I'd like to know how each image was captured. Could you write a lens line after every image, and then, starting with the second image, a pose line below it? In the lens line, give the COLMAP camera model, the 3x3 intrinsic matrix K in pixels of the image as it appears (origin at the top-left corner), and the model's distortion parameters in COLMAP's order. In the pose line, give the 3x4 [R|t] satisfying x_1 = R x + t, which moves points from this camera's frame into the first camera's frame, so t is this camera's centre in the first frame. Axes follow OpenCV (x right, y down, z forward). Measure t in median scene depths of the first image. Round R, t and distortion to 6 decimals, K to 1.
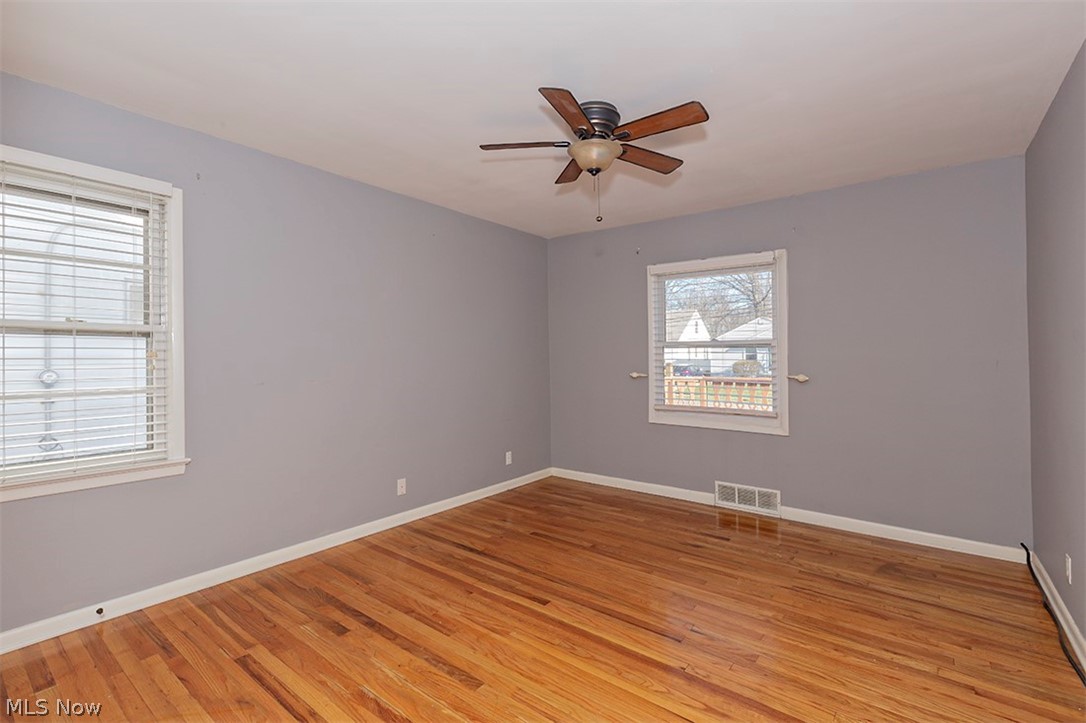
lens RADIAL K [[508.0, 0, 542.4], [0, 508.0, 354.9], [0, 0, 1]] dist [0.001332, -0.002656]
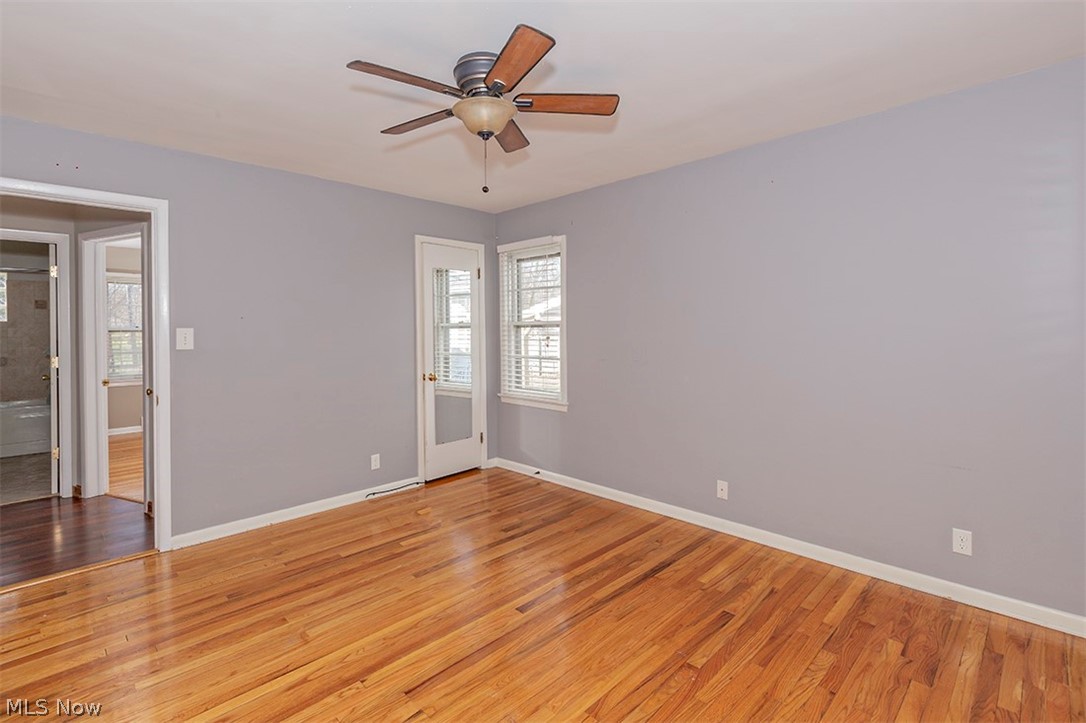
lens RADIAL K [[508.0, 0, 528.4], [0, 508.0, 330.7], [0, 0, 1]] dist [0.001332, -0.002656]
pose [[-0.164917, 0.006033, -0.986289, 0.730779], [0.009439, 0.999945, 0.004538, -0.026424], [0.986262, -0.008562, -0.164965, 0.923128]]
